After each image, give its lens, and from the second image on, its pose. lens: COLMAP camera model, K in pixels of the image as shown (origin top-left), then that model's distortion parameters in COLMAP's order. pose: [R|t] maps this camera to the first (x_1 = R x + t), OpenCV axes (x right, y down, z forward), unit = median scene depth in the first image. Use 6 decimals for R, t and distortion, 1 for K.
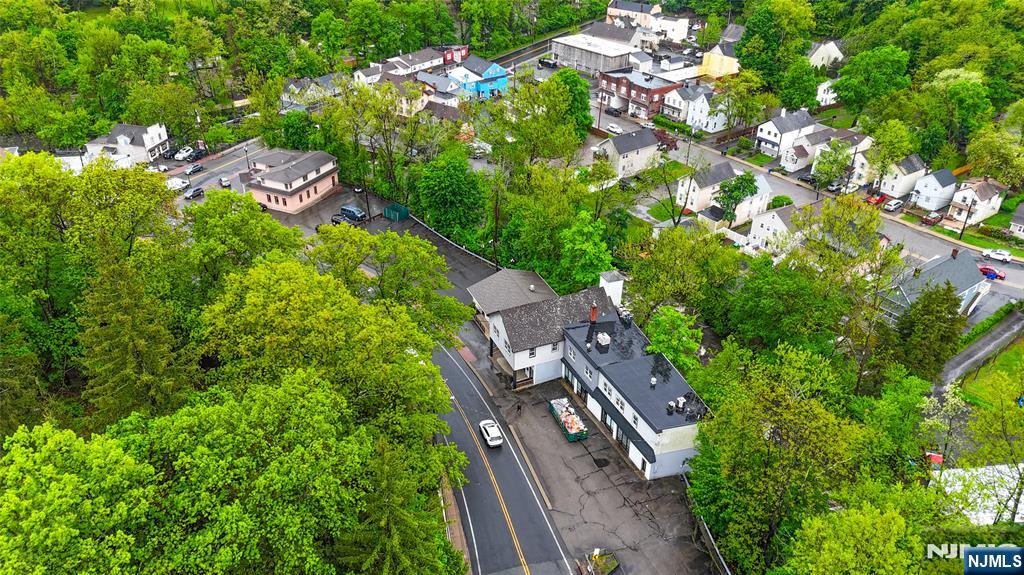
lens RADIAL K [[722.7, 0, 512.0], [0, 722.7, 287.5], [0, 0, 1]] dist [0.041877, -0.002211]
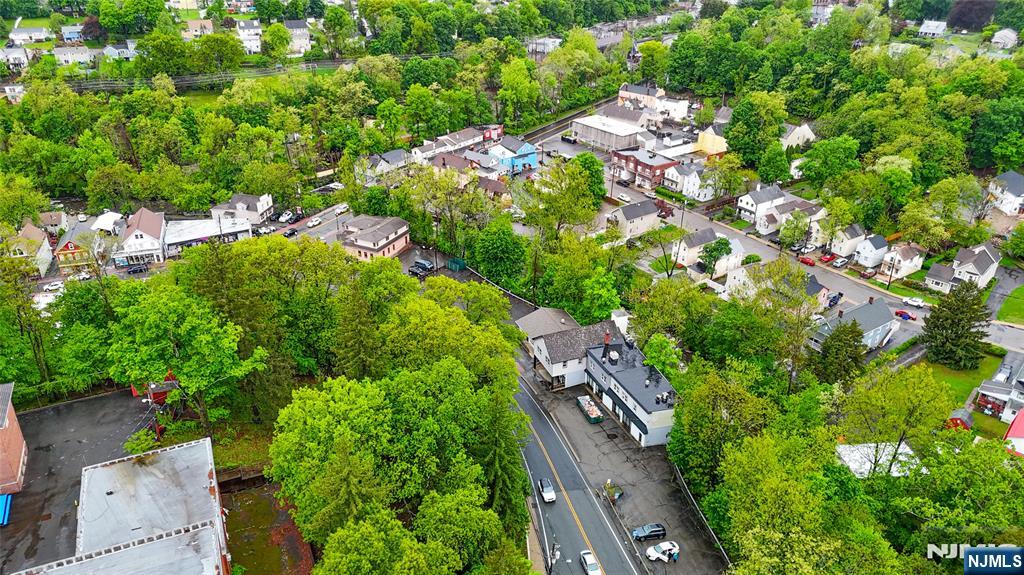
lens RADIAL K [[722.7, 0, 512.0], [0, 722.7, 287.5], [0, 0, 1]] dist [0.041877, -0.002211]
pose [[0.999793, 0.009090, -0.018186, -0.032640], [-0.010194, 0.998053, -0.061540, 0.015943], [0.017592, 0.061713, 0.997939, -0.284432]]
